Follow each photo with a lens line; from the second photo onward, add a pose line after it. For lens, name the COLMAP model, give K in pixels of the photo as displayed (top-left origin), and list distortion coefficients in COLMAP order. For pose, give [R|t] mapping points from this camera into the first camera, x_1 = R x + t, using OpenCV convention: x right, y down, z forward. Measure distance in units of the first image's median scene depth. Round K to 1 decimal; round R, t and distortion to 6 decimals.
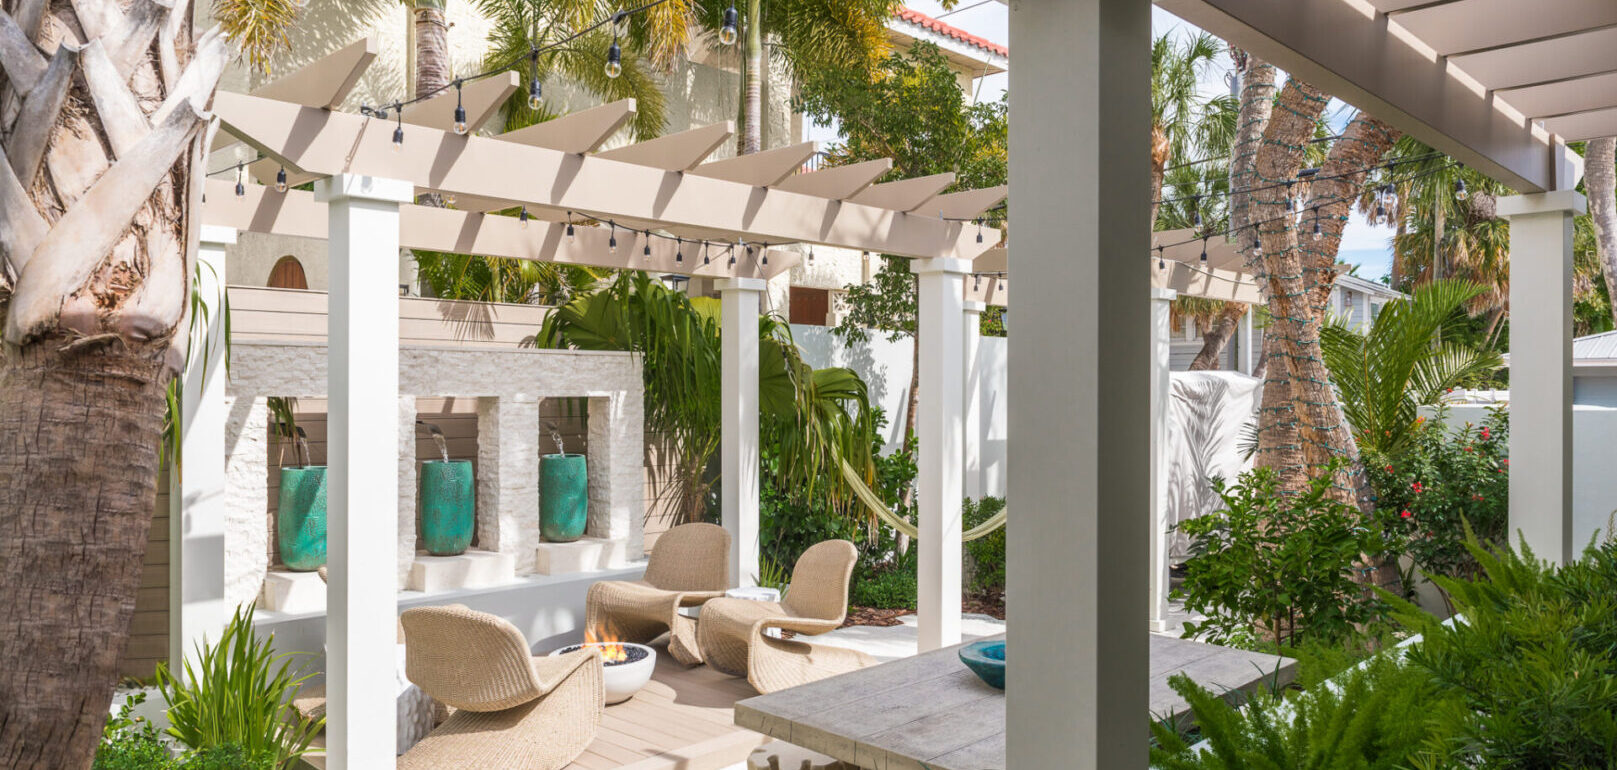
lens RADIAL K [[1099.0, 0, 809.6], [0, 1099.0, 398.3], [0, 0, 1]] dist [0.001399, -0.000454]
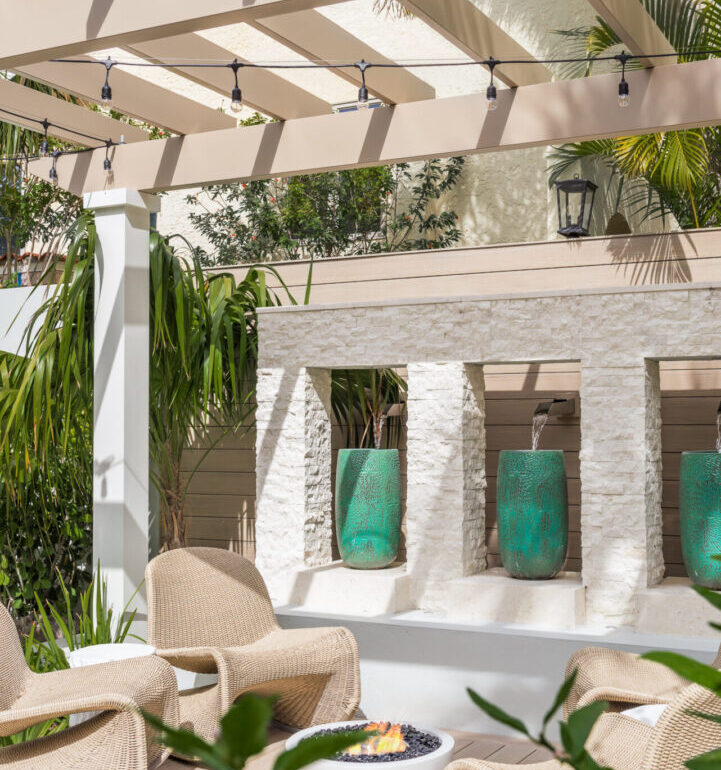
lens RADIAL K [[1154.4, 0, 360.5], [0, 1154.4, 385.0], [0, 0, 1]] dist [-0.024438, -0.111038]
pose [[0.295251, -0.039335, -0.954610, 0.384350], [-0.004456, 0.999085, -0.042546, 0.047802], [0.955409, 0.016816, 0.294805, 0.675953]]
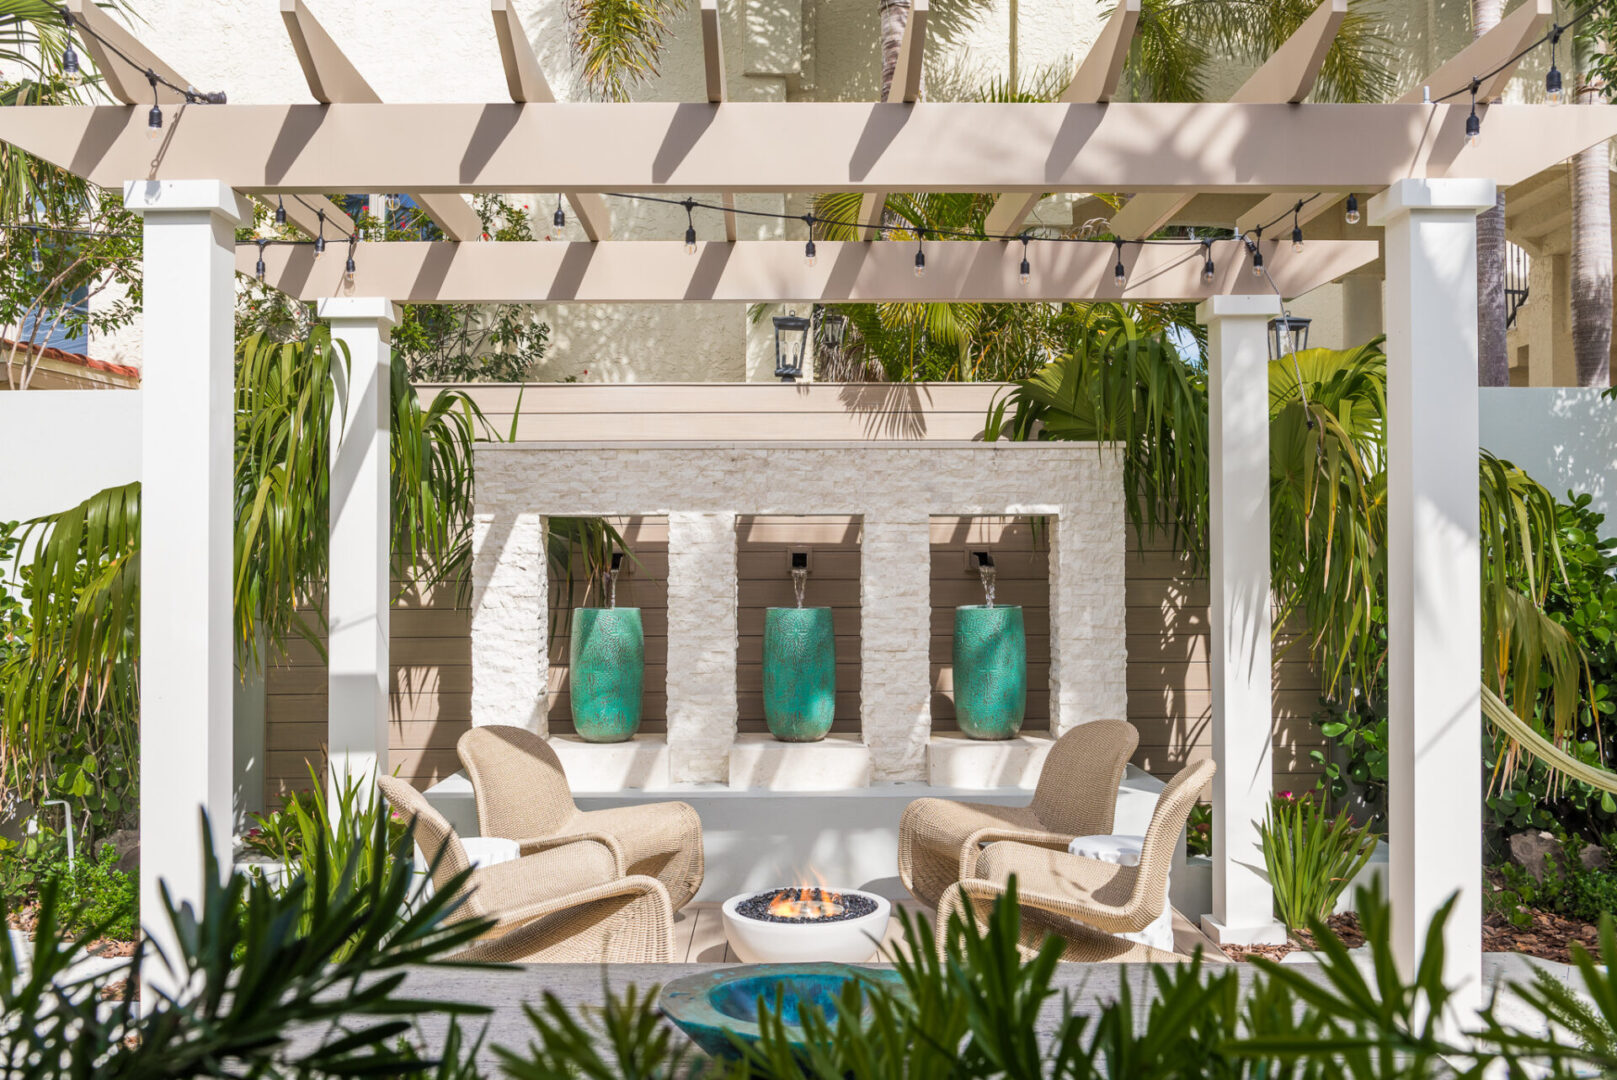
lens RADIAL K [[1479.1, 0, 808.5], [0, 1479.1, 540.0], [0, 0, 1]] dist [-0.014248, -0.006618]
pose [[0.715450, -0.019316, -0.698397, 0.343676], [0.001346, 0.999654, -0.026269, 0.039786], [0.698663, 0.017854, 0.715228, 0.333019]]
